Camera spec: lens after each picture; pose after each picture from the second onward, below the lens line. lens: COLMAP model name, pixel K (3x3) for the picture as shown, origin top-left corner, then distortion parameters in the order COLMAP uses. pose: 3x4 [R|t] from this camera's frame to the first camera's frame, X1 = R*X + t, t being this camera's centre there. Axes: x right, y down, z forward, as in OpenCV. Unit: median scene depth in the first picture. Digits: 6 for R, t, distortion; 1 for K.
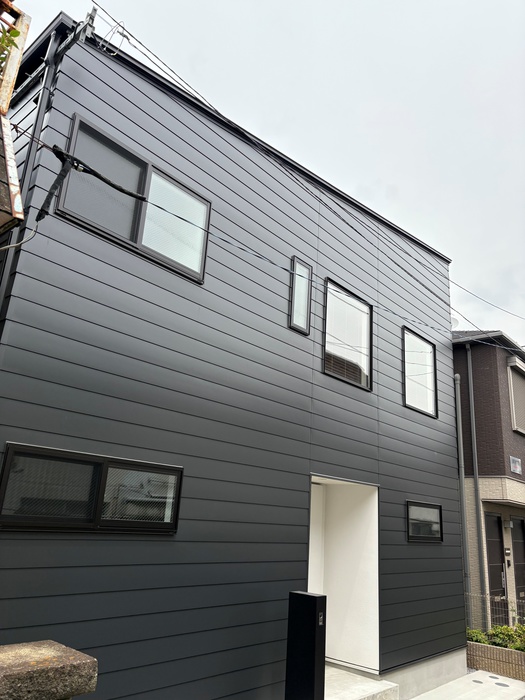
lens RADIAL K [[528.1, 0, 262.5], [0, 528.1, 350.0], [0, 0, 1]] dist [0.050136, -0.056251]
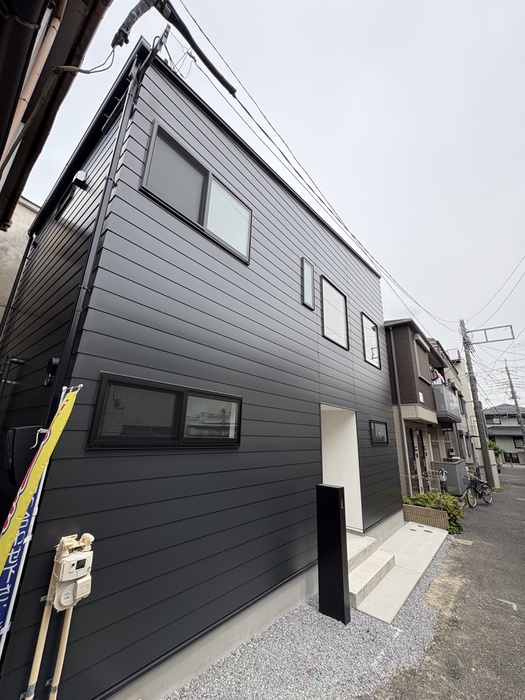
lens RADIAL K [[277.9, 0, 262.1], [0, 277.9, 348.2], [0, 0, 1]] dist [0.000000, -0.000063]
pose [[0.999203, -0.021780, 0.033445, -0.088734], [0.021593, 0.999749, 0.005936, 0.071652], [-0.033565, -0.005209, 0.999423, 0.226143]]
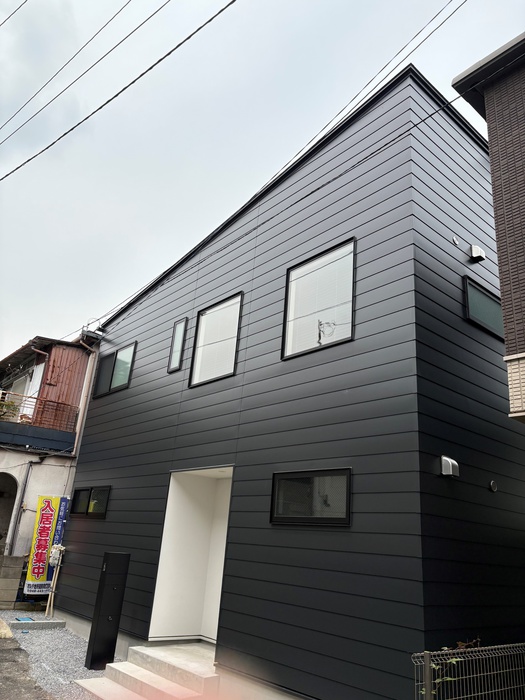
lens RADIAL K [[528.1, 0, 262.5], [0, 528.1, 350.0], [0, 0, 1]] dist [0.050136, -0.056251]
pose [[-0.134777, -0.408998, -0.902527, 1.308014], [0.221781, 0.875278, -0.429769, 0.560997], [0.965737, -0.258087, -0.027259, 1.274596]]
